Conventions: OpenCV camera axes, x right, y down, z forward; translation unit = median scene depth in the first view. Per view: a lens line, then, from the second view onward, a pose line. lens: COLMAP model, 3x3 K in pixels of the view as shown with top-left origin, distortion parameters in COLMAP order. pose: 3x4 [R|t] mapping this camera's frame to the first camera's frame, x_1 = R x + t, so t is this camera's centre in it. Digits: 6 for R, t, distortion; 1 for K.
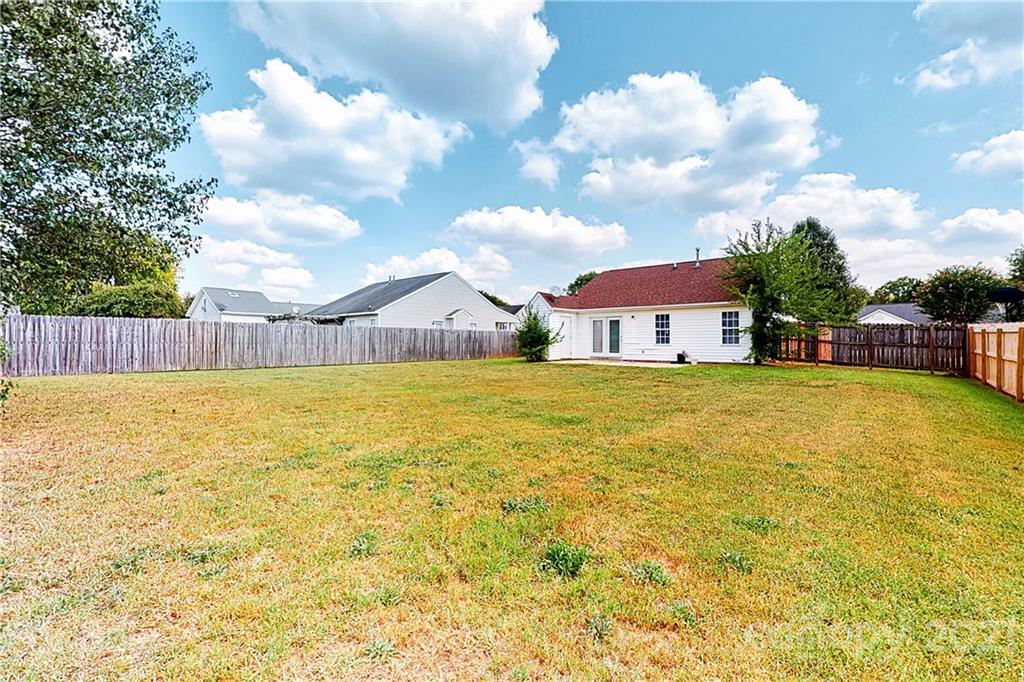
lens RADIAL K [[444.8, 0, 511.6], [0, 444.8, 338.2], [0, 0, 1]] dist [0.001756, 0.000047]
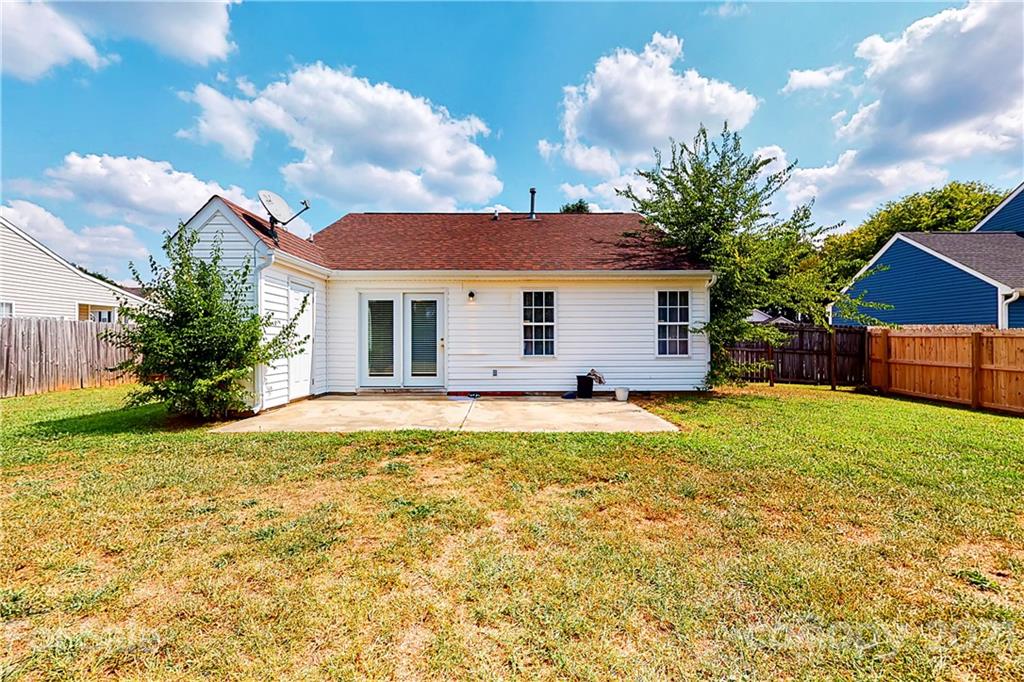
lens RADIAL K [[444.8, 0, 512.2], [0, 444.8, 339.9], [0, 0, 1]] dist [0.001756, 0.000047]
pose [[0.760675, 0.002495, 0.649128, 0.015888], [-0.004448, 0.999989, 0.001369, -0.003550], [-0.649118, -0.003929, 0.760678, 0.671935]]
